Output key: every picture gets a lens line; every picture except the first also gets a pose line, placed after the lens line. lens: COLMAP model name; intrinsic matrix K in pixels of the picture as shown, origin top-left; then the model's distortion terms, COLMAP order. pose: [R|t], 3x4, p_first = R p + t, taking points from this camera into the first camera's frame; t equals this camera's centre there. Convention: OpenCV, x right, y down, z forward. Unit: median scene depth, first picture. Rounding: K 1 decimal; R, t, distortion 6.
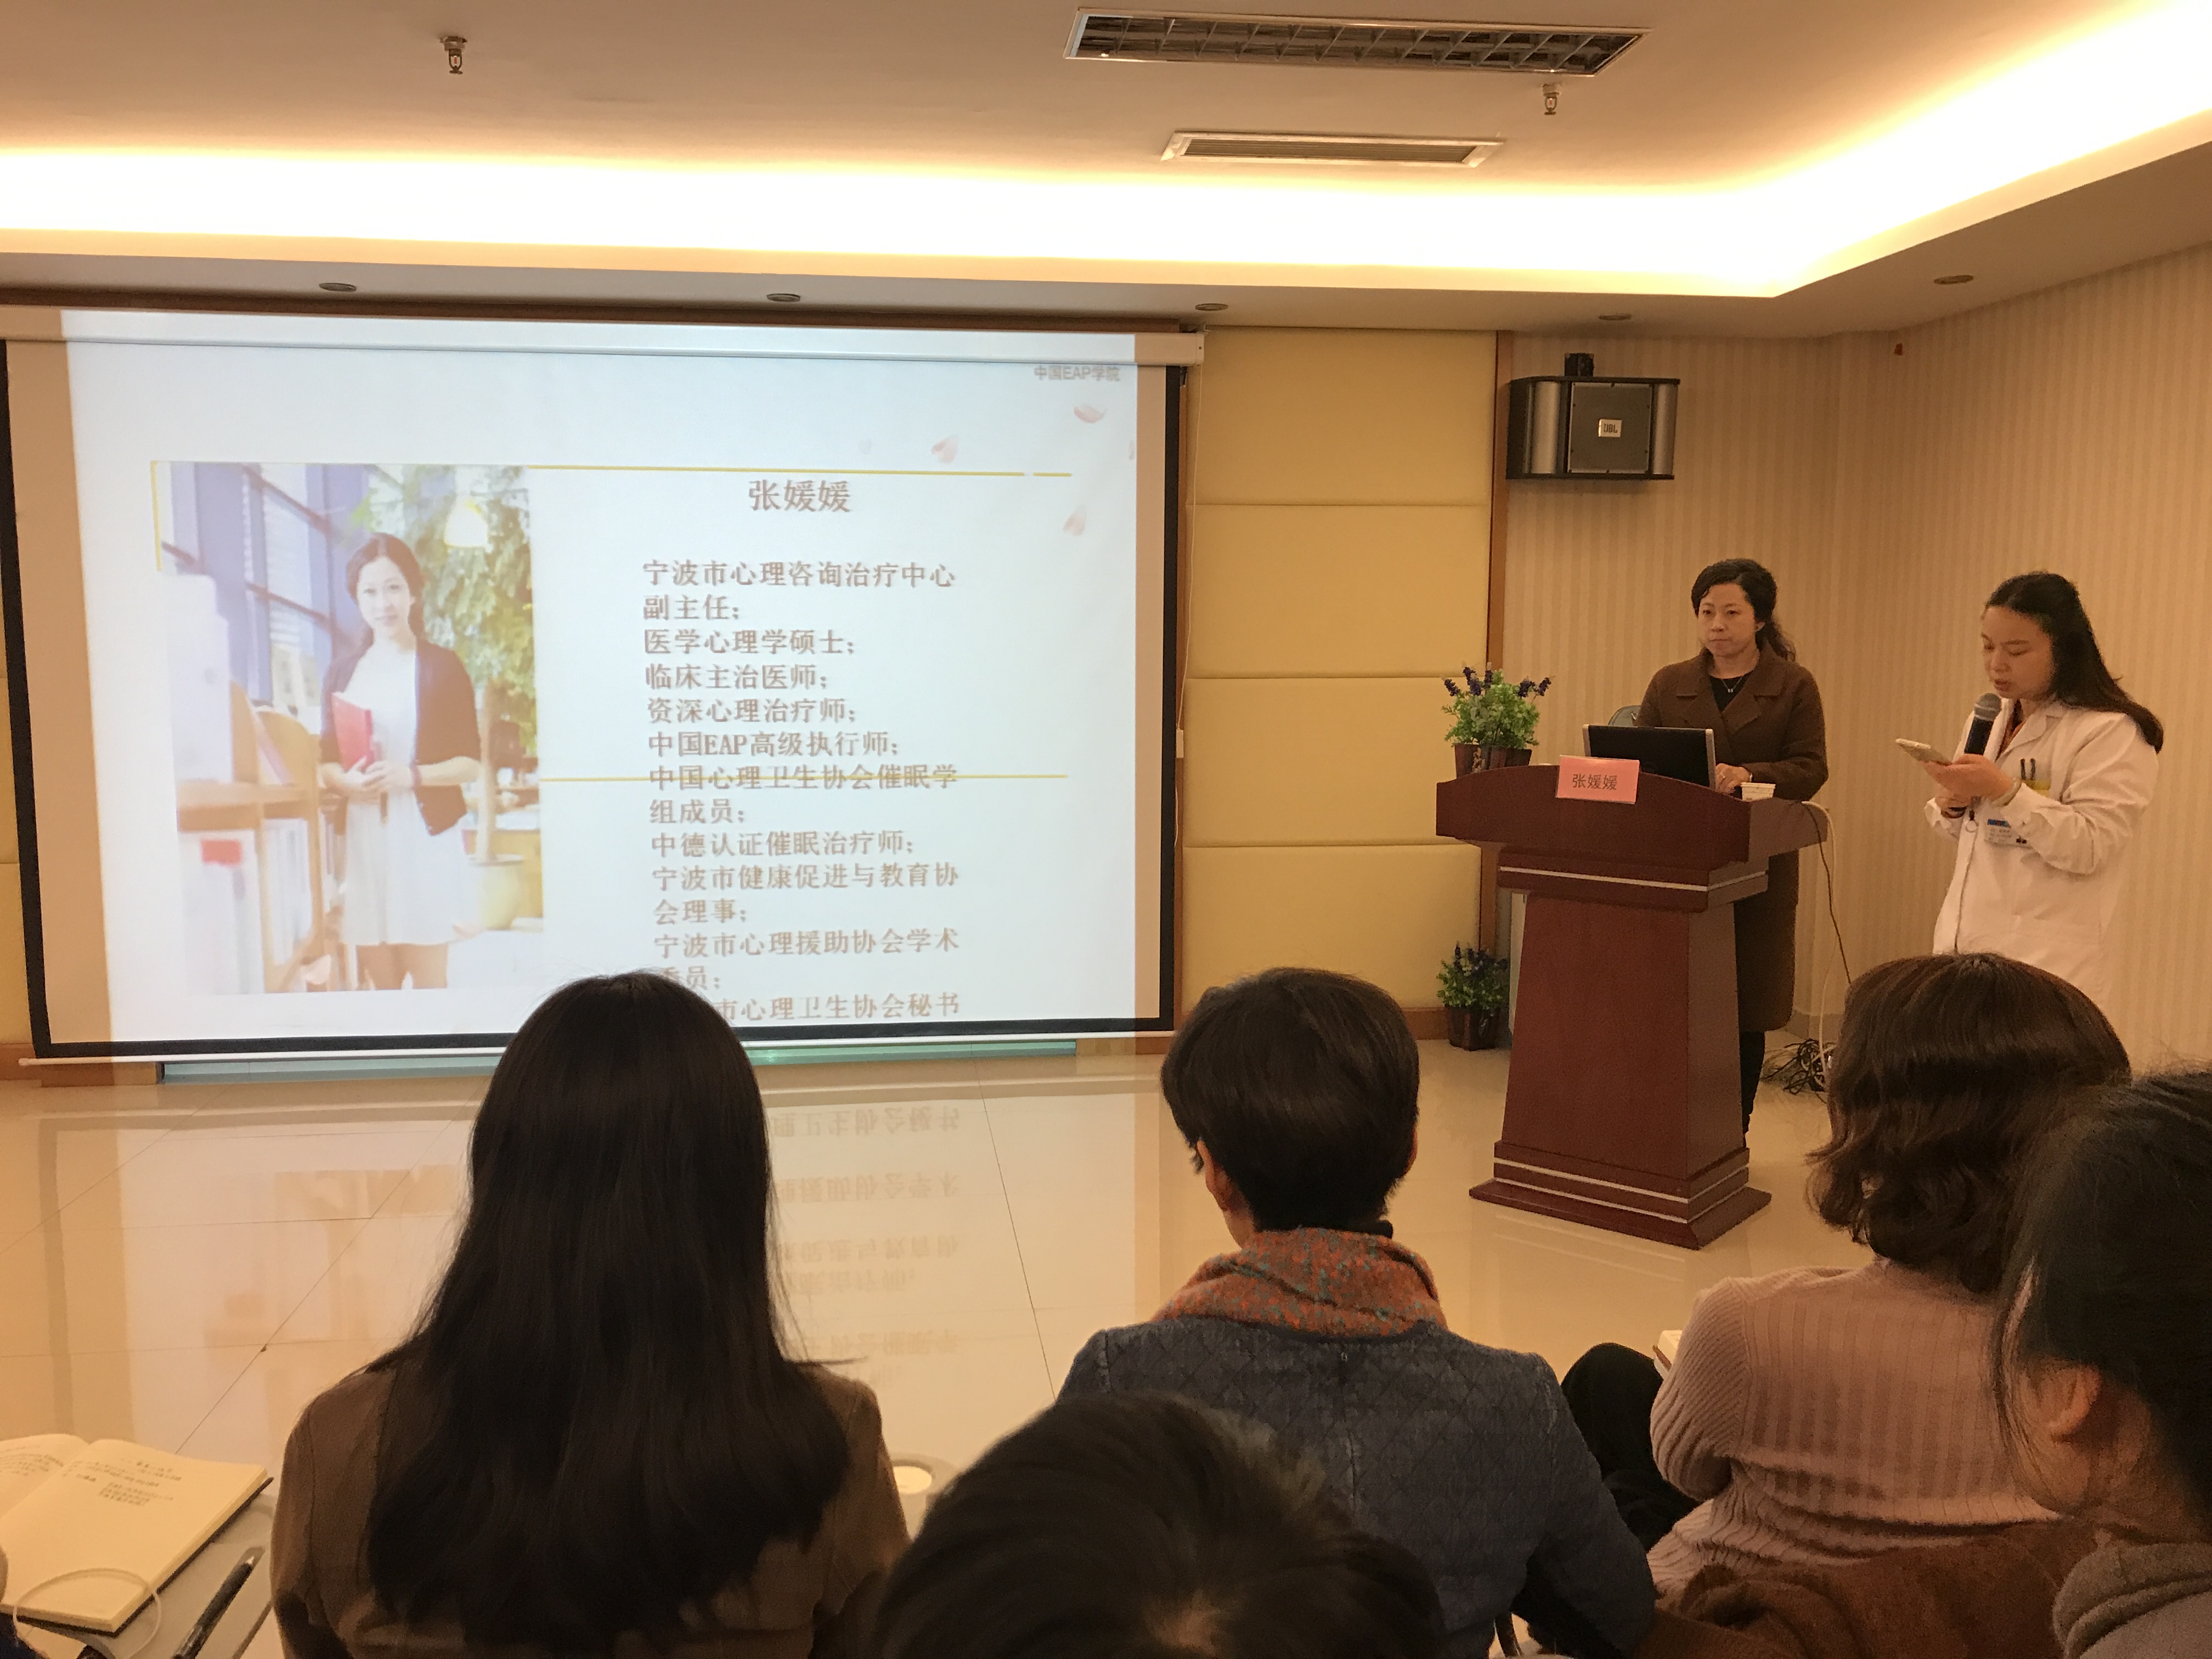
lens RADIAL K [[1787.4, 0, 1086.5], [0, 1787.4, 837.1], [0, 0, 1]] dist [-0.005145, 0.021583]
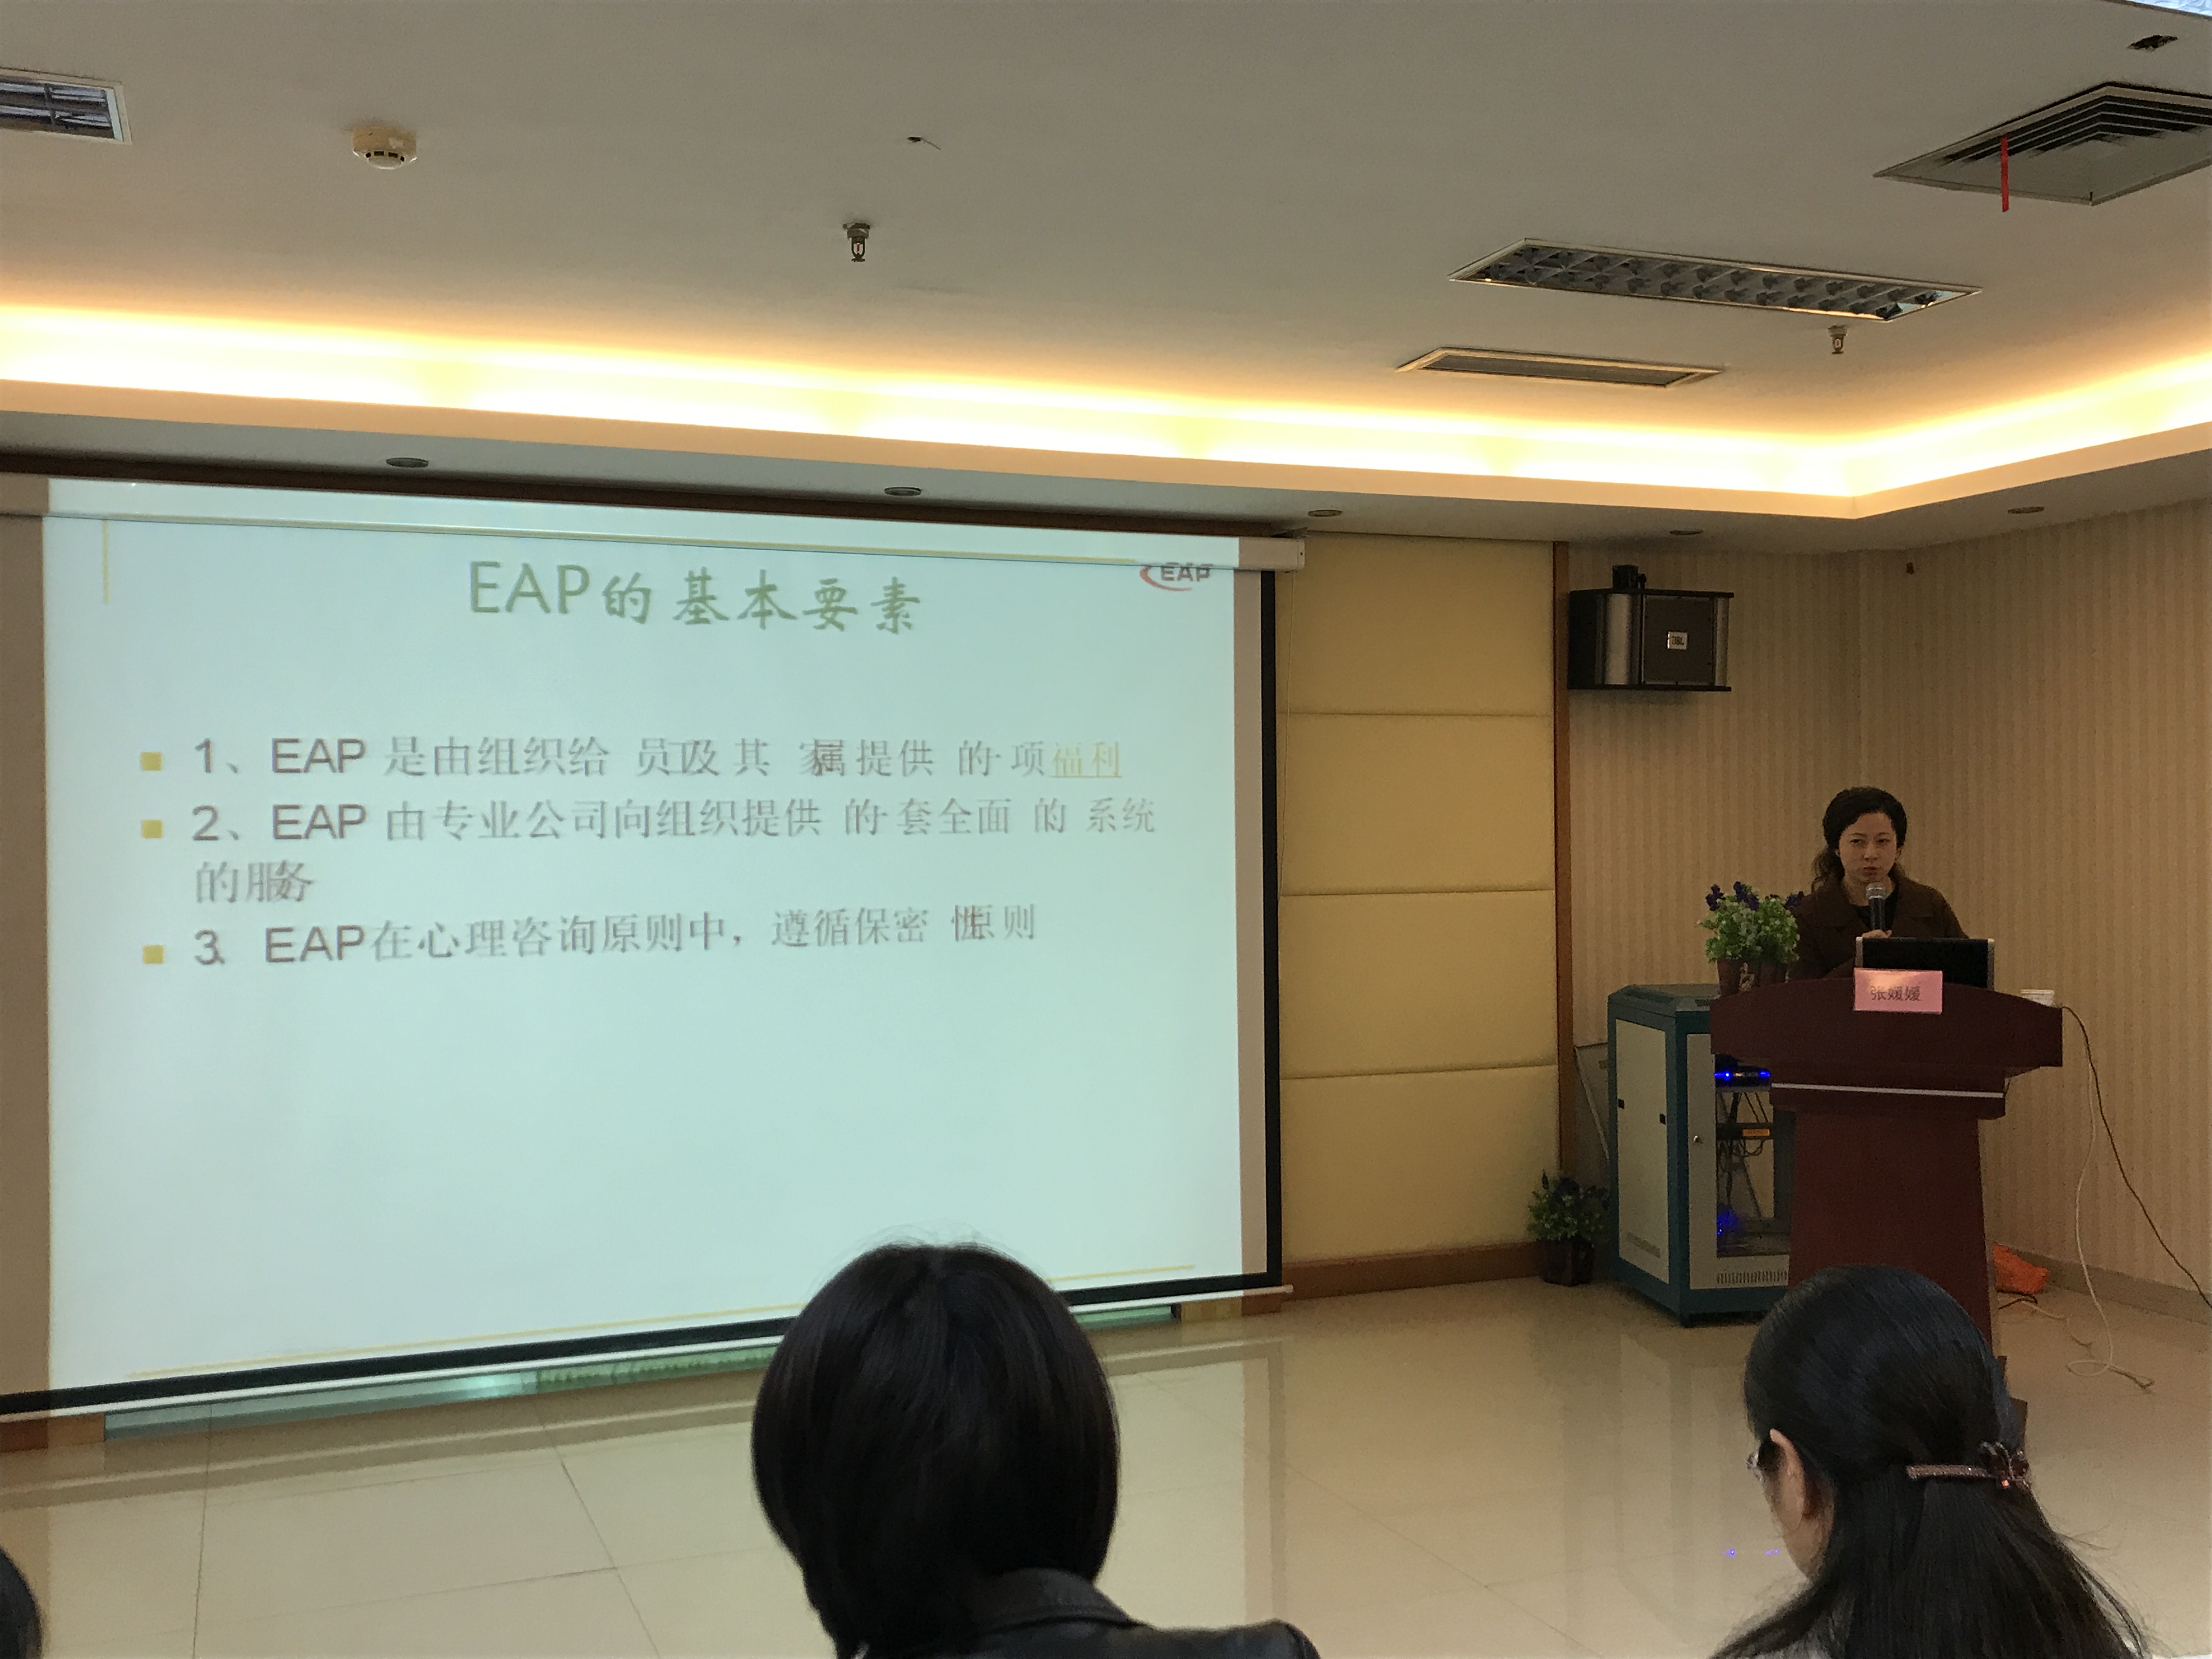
lens RADIAL K [[2117.8, 0, 1106.8], [0, 2117.8, 840.2], [0, 0, 1]] dist [0.021052, 0.000000]
pose [[0.964639, -0.012686, 0.263270, -0.326555], [0.044766, 0.992215, -0.116214, 0.004856], [-0.259746, 0.123890, 0.957697, -0.036476]]
